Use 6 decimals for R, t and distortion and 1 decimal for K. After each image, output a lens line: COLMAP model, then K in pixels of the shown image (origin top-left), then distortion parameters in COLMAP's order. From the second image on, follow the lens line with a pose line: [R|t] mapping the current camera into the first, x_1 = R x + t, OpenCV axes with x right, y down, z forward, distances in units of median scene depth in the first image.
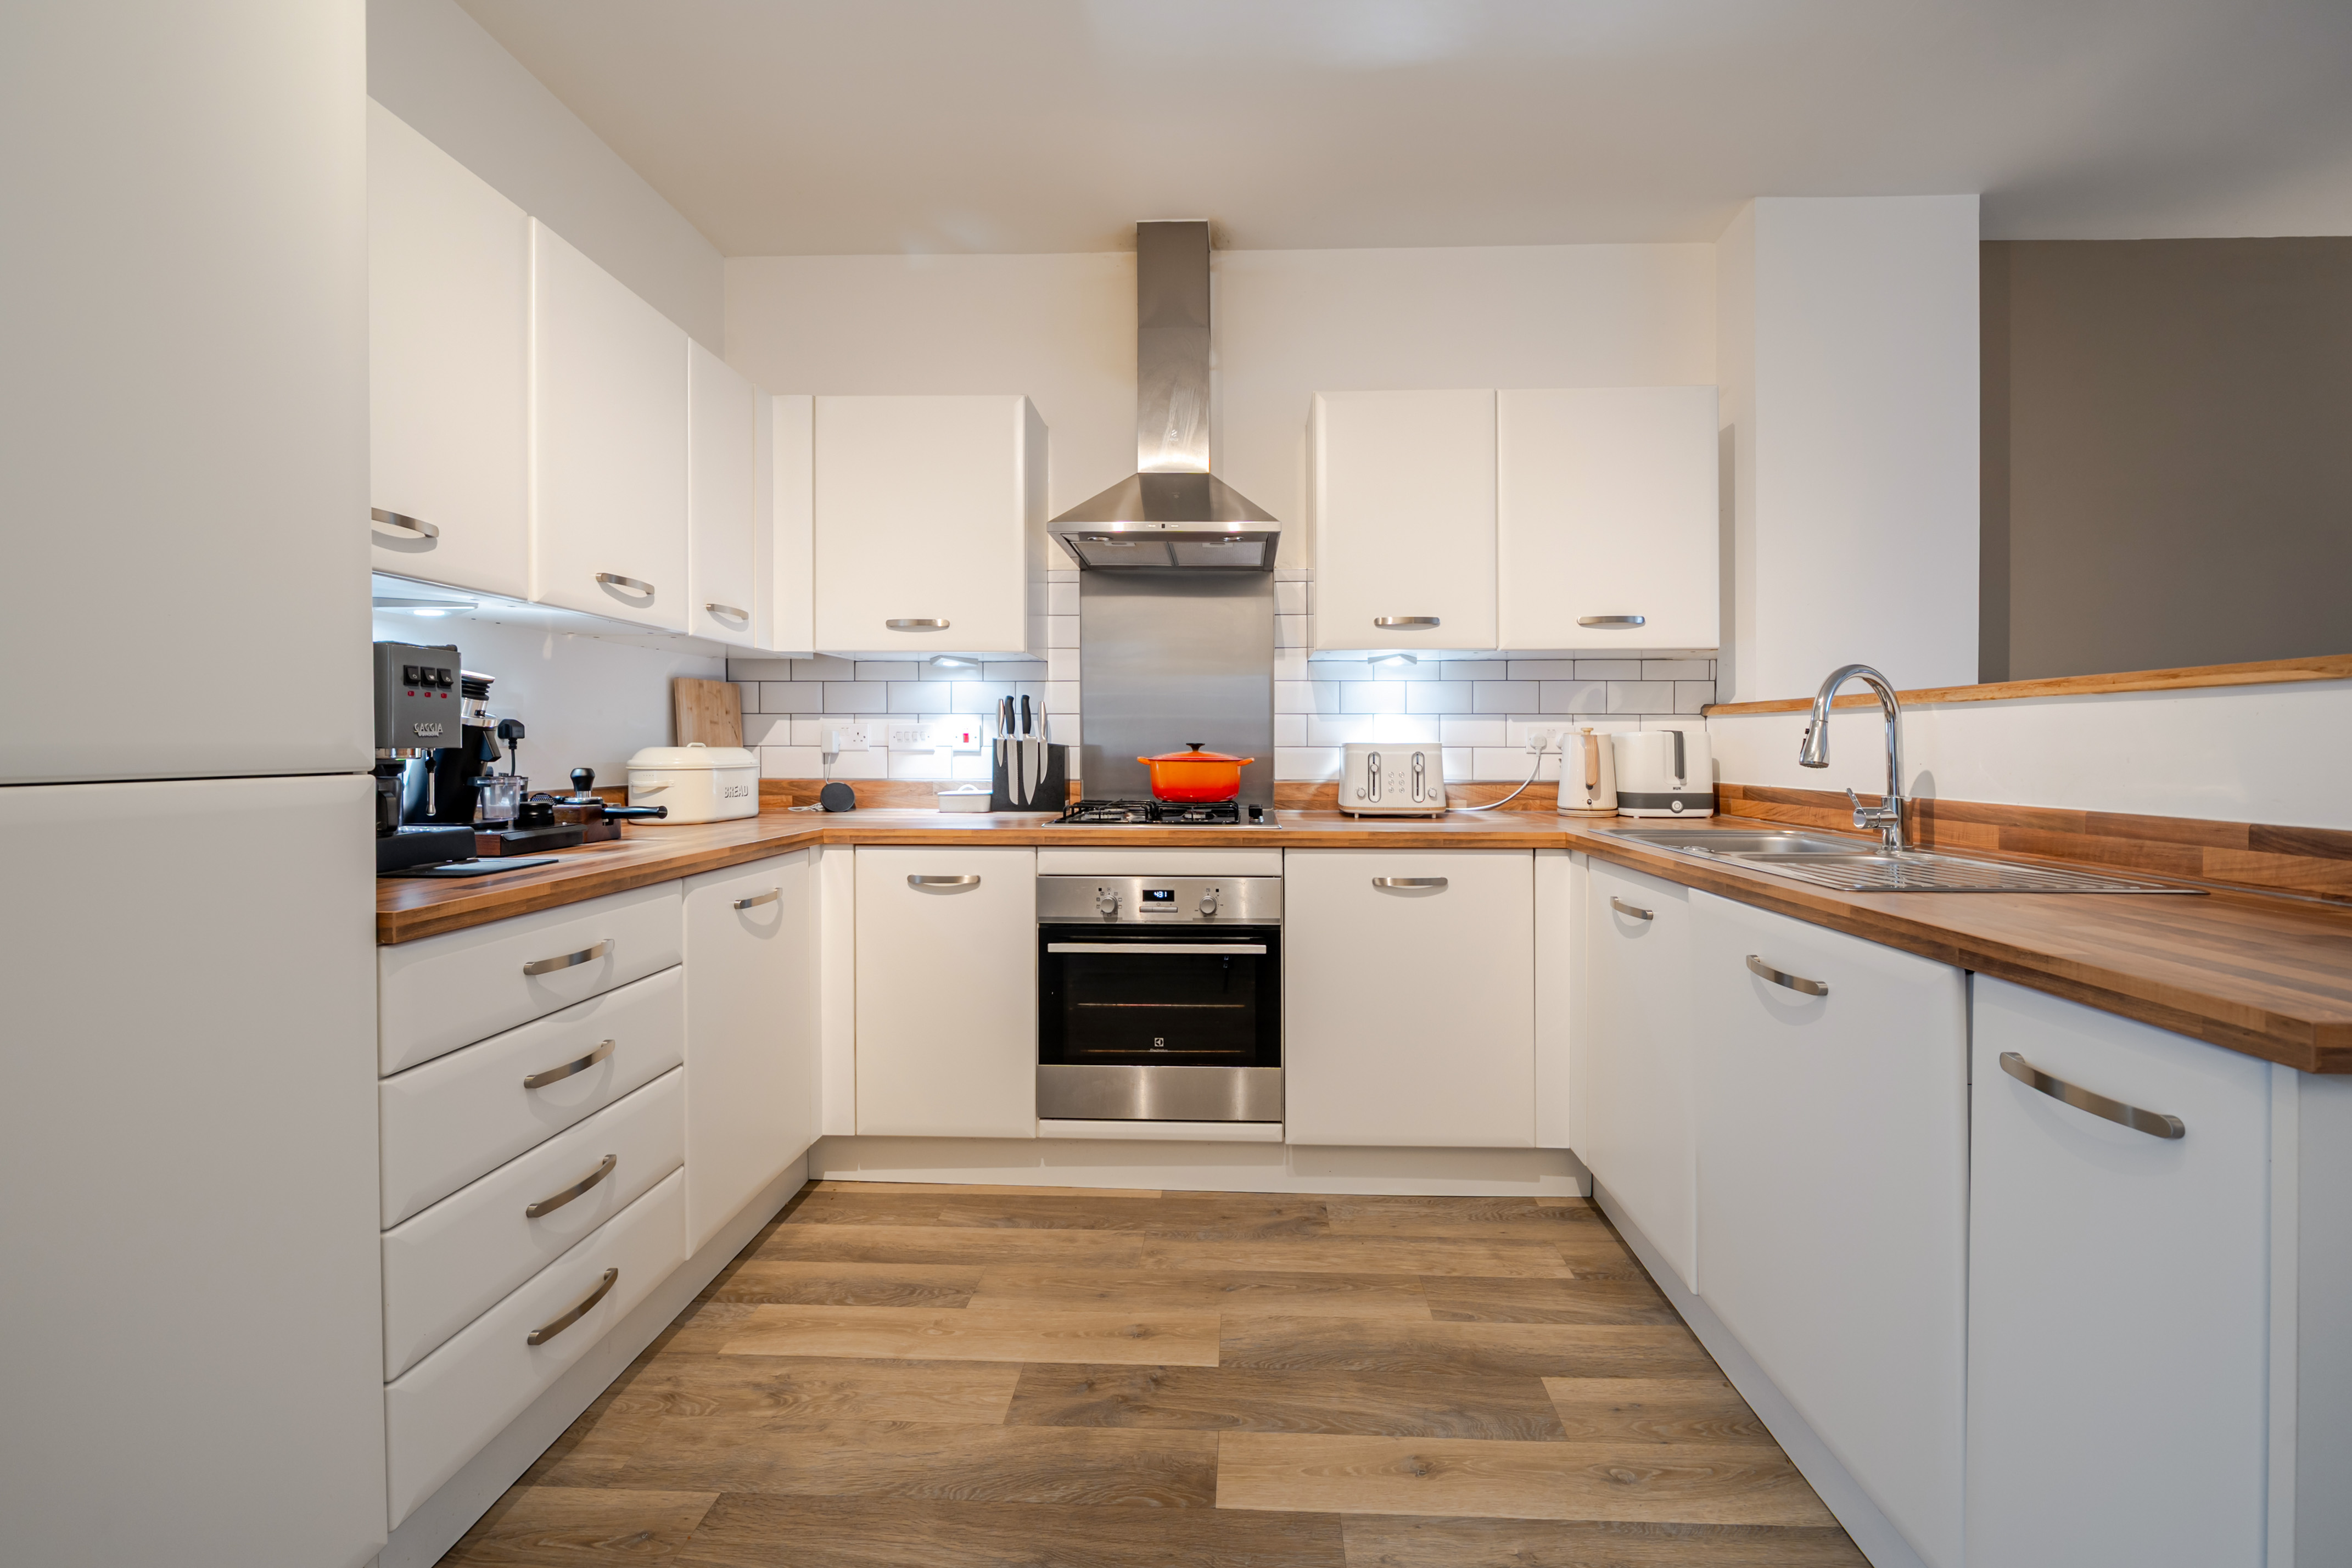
lens RADIAL K [[924.5, 0, 1203.2], [0, 924.5, 750.6], [0, 0, 1]] dist [-0.004179, -0.000204]
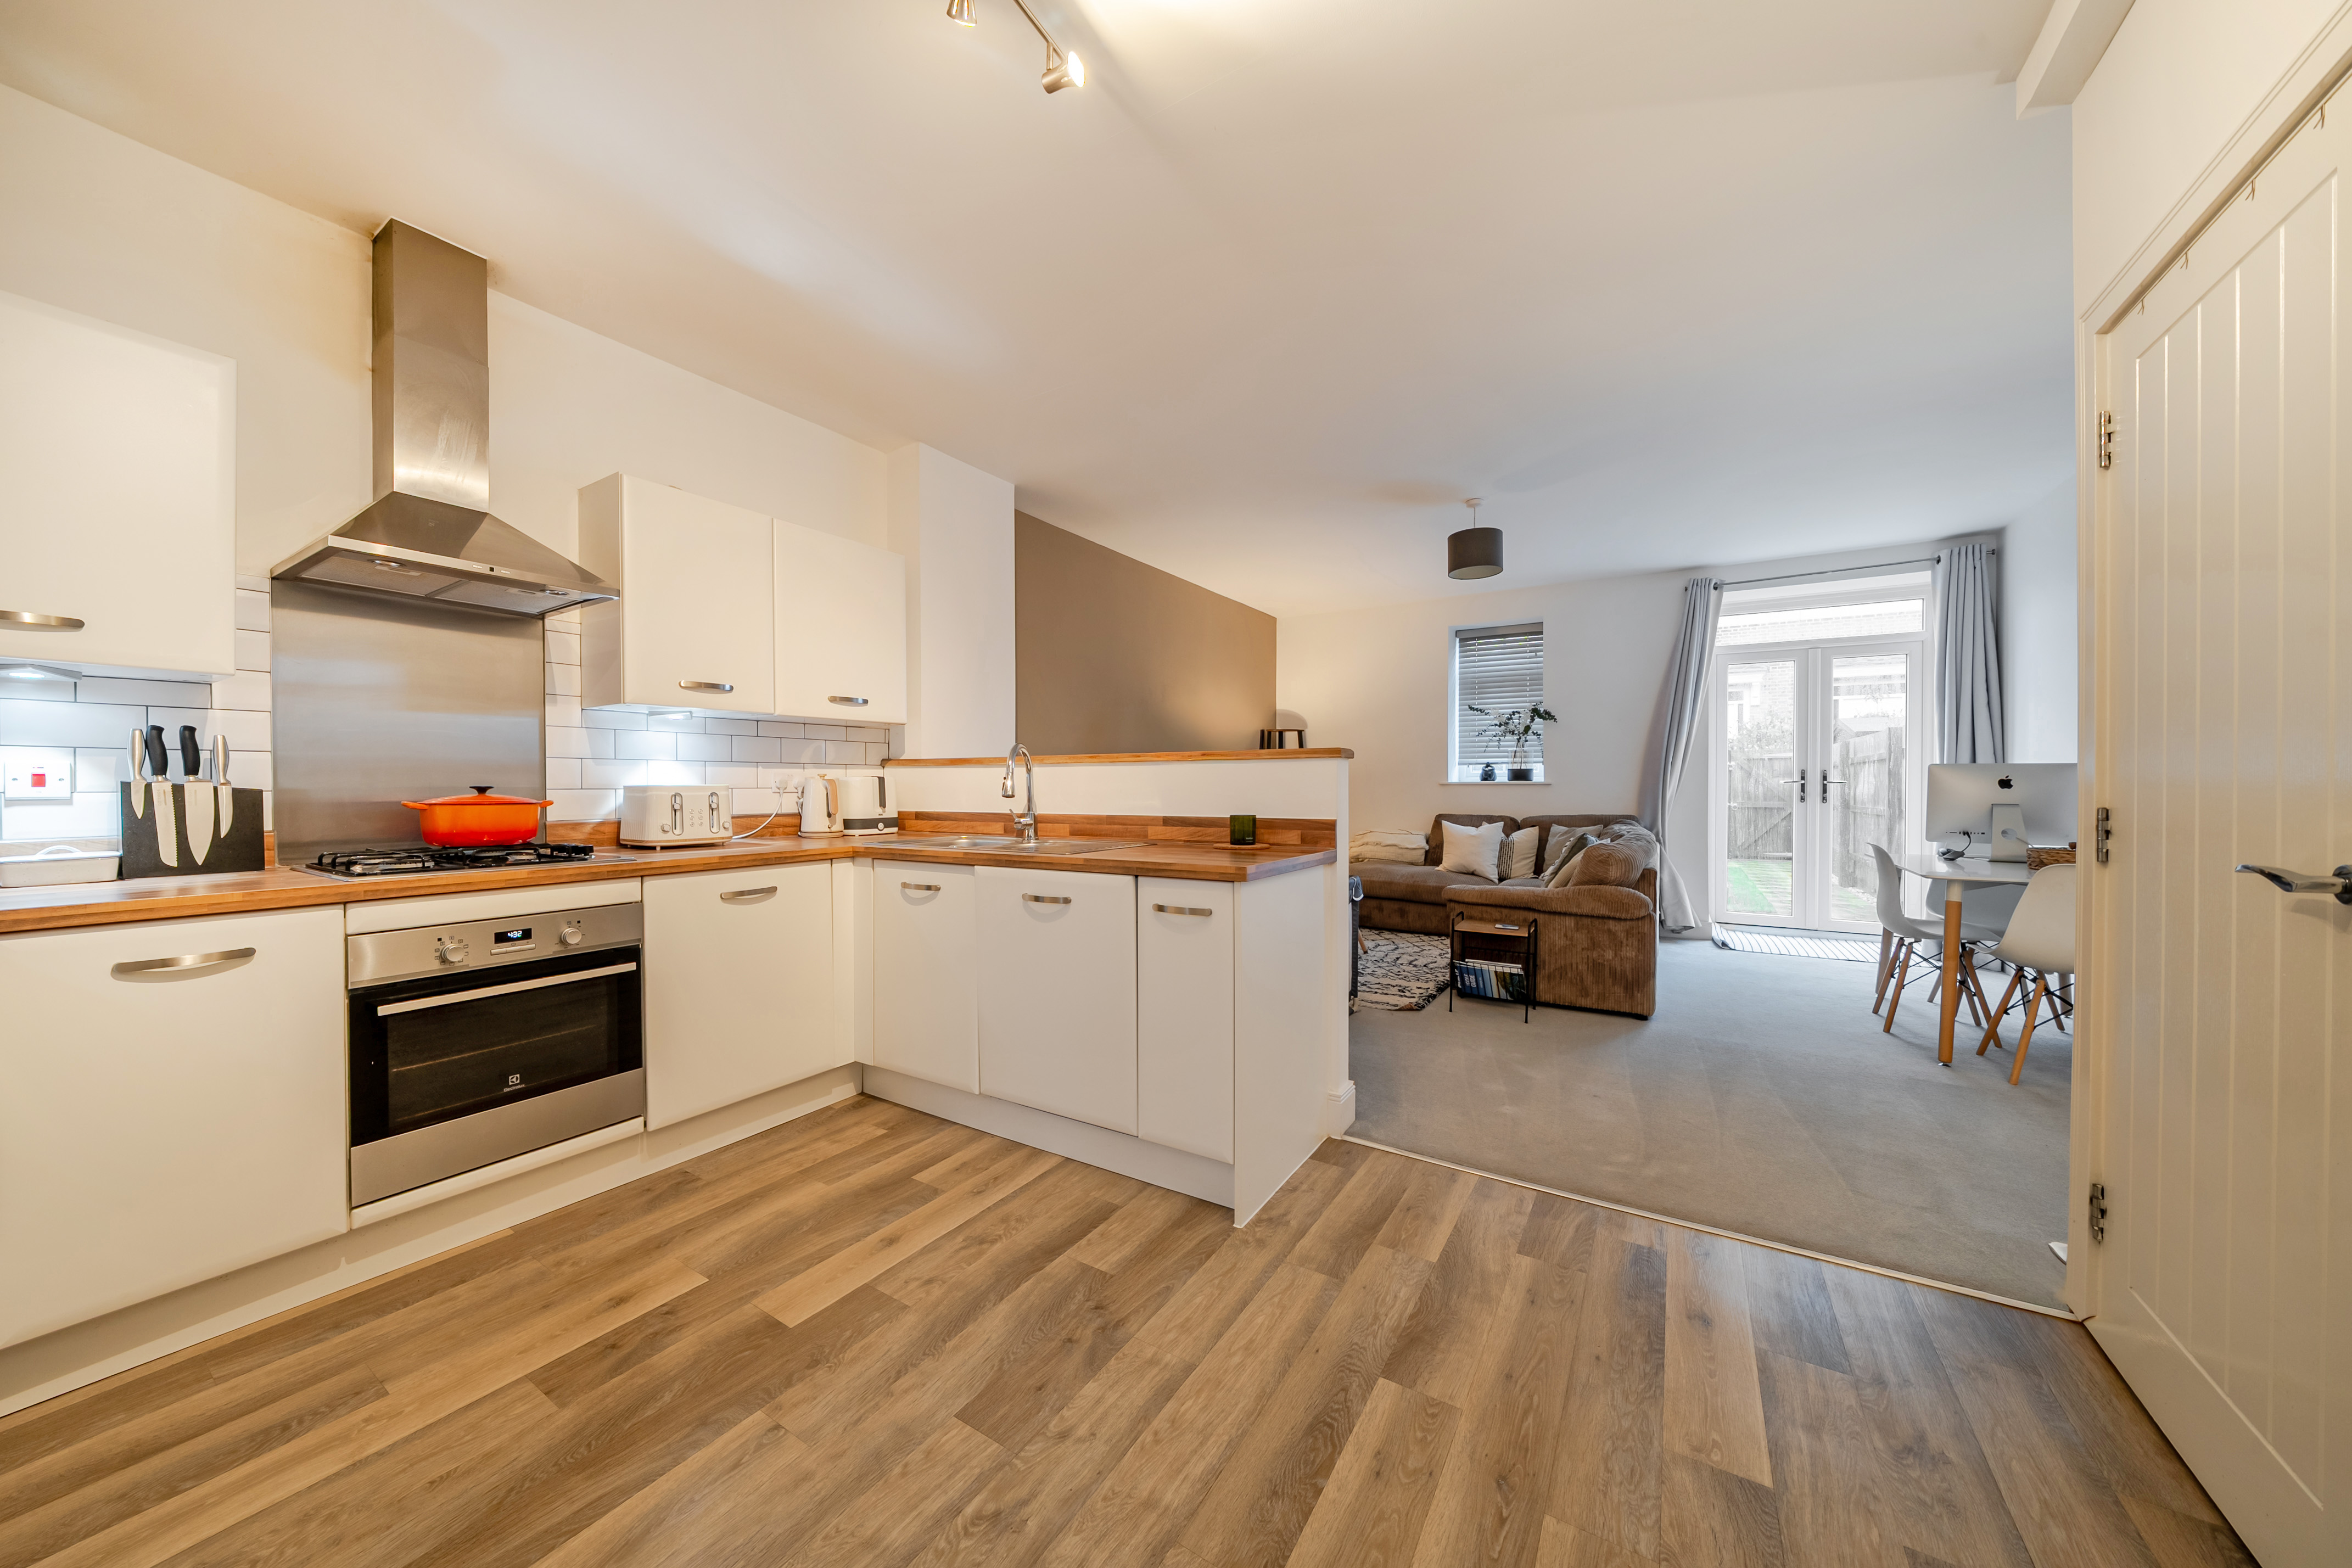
lens RADIAL K [[811.2, 0, 1173.0], [0, 811.2, 789.7], [0, 0, 1]] dist [-0.005852, -0.000135]
pose [[0.492230, -0.008808, 0.870421, -0.463319], [0.009275, 0.999945, 0.004874, -0.001956], [-0.870416, 0.005673, 0.492285, -0.074235]]
